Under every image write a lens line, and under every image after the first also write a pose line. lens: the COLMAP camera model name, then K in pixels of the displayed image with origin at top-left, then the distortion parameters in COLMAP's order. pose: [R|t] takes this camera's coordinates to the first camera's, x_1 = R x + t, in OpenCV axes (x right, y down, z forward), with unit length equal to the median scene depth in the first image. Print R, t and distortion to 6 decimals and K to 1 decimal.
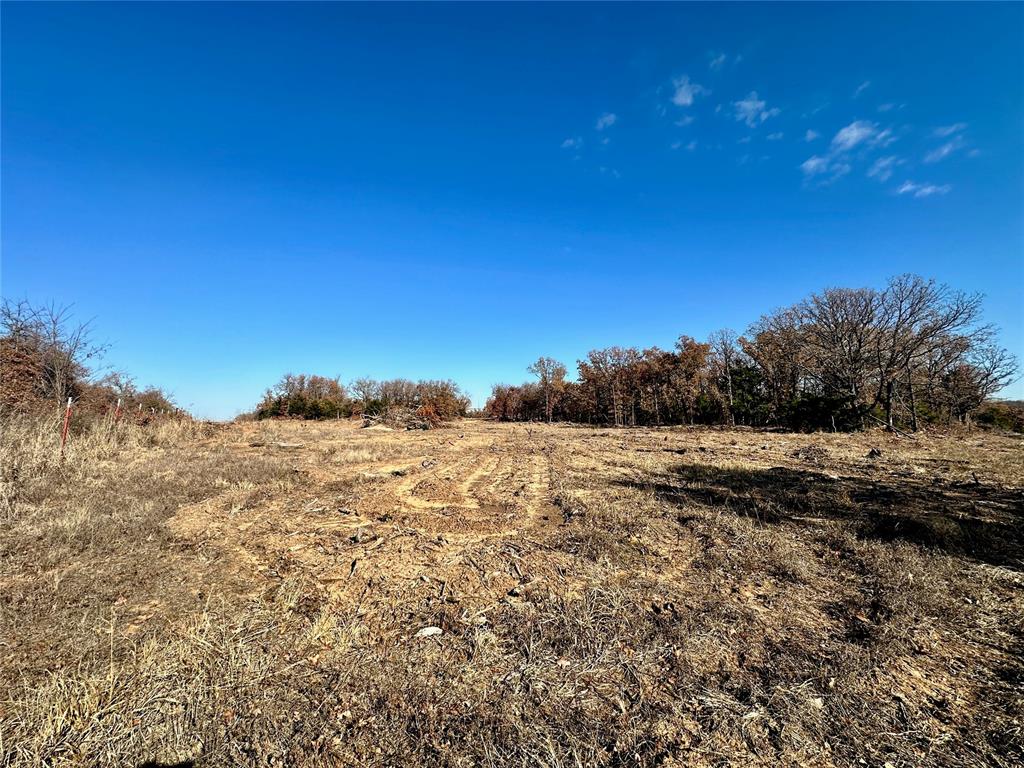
lens RADIAL K [[415.5, 0, 508.7], [0, 415.5, 380.8], [0, 0, 1]] dist [-0.002184, 0.000651]
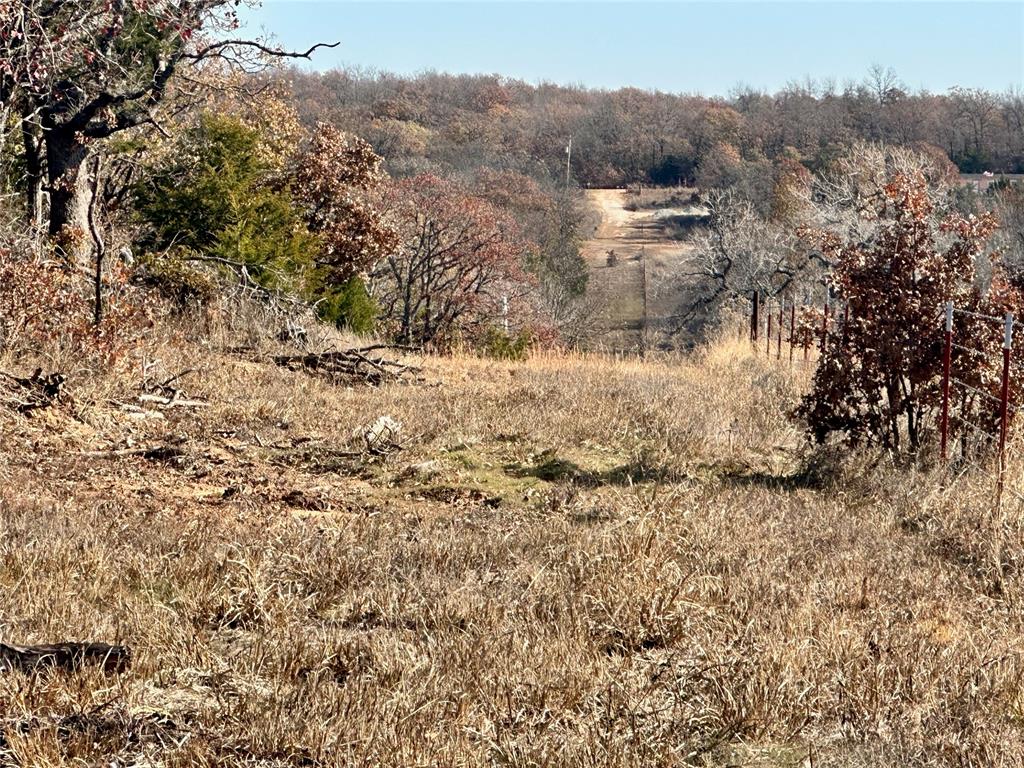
lens RADIAL K [[4976.2, 0, 512.0], [0, 4976.2, 384.0], [0, 0, 1]] dist [0.116801, 0.000000]
pose [[0.602215, -0.016358, 0.798167, 1.267137], [-0.090785, 0.991901, 0.088825, 0.080433], [-0.793156, -0.125953, 0.595852, 1.373436]]
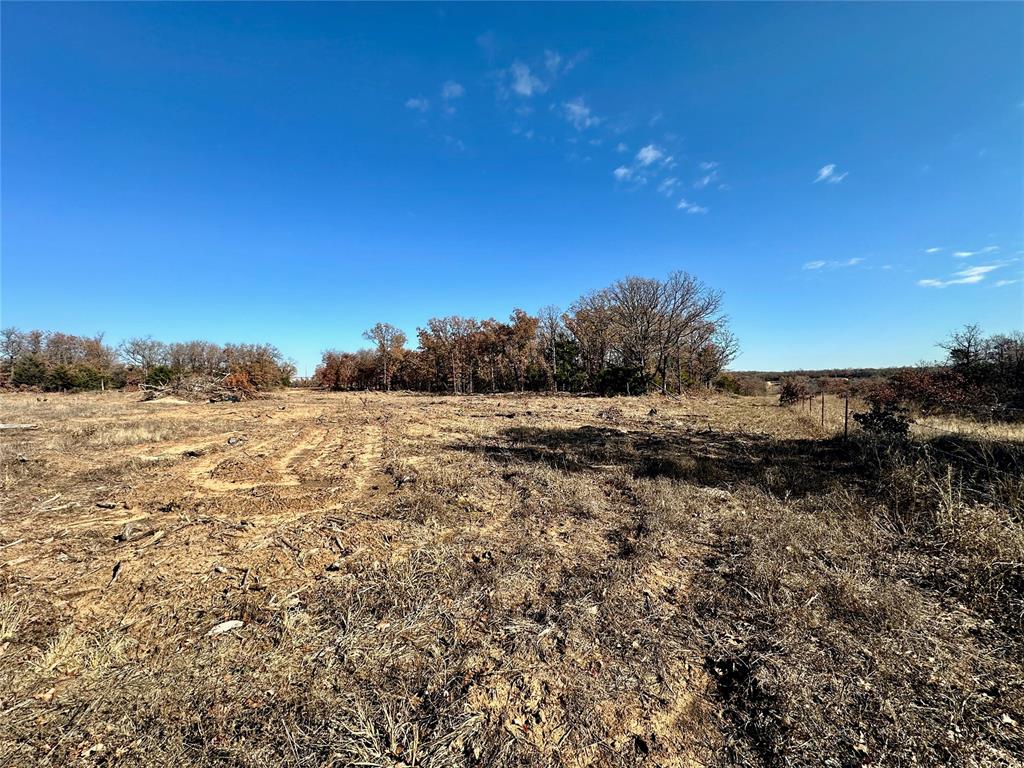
lens RADIAL K [[415.5, 0, 514.5], [0, 415.5, 381.6], [0, 0, 1]] dist [-0.002184, 0.000651]
pose [[0.923813, -0.004492, 0.382817, 0.022357], [-0.025255, 0.997038, 0.072644, 0.004426], [-0.382009, -0.076777, 0.920964, -0.000802]]
